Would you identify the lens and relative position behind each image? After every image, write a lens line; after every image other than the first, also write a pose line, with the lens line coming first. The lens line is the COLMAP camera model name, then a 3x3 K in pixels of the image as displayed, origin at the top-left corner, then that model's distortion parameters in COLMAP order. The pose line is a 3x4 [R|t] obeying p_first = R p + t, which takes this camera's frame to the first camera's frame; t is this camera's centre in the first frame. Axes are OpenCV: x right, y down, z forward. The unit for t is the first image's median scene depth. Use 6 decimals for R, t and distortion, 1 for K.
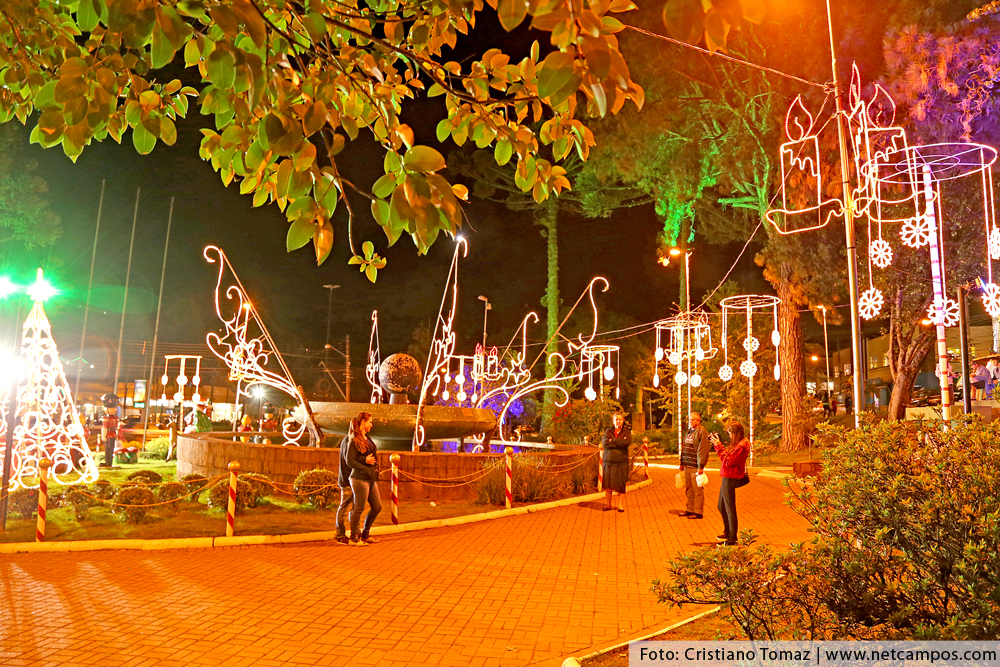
lens RADIAL K [[710.9, 0, 500.3], [0, 710.9, 330.4], [0, 0, 1]] dist [-0.122493, 0.082585]
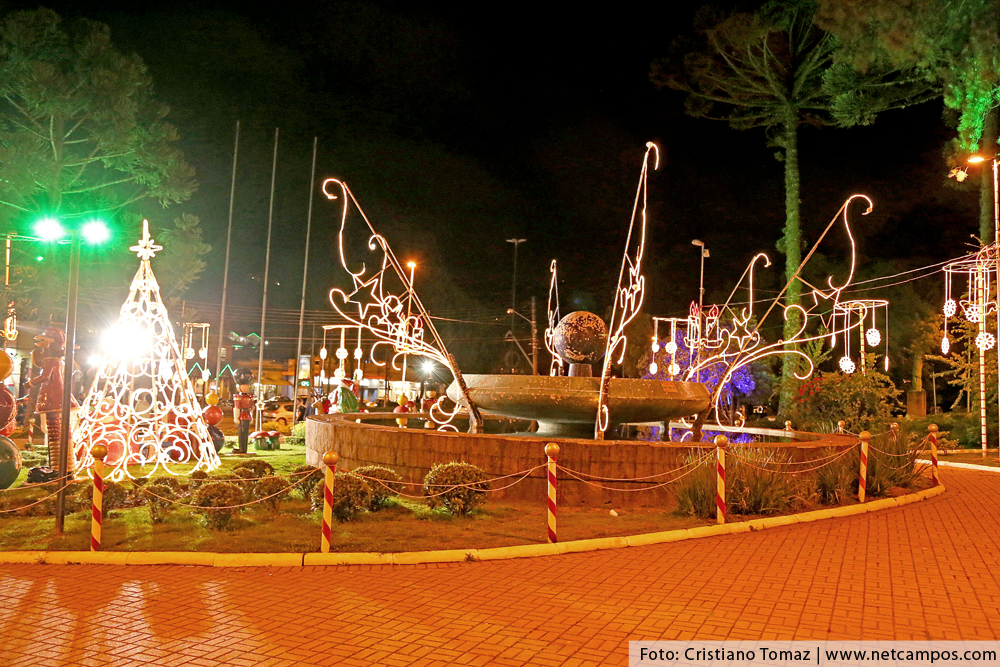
lens RADIAL K [[828.8, 0, 500.5], [0, 828.8, 338.1], [0, 0, 1]] dist [-0.066541, 0.104425]
pose [[0.962754, -0.015453, -0.269936, 0.013610], [0.029004, 0.998507, 0.046285, 0.015224], [0.268817, -0.052391, 0.961765, 0.098410]]
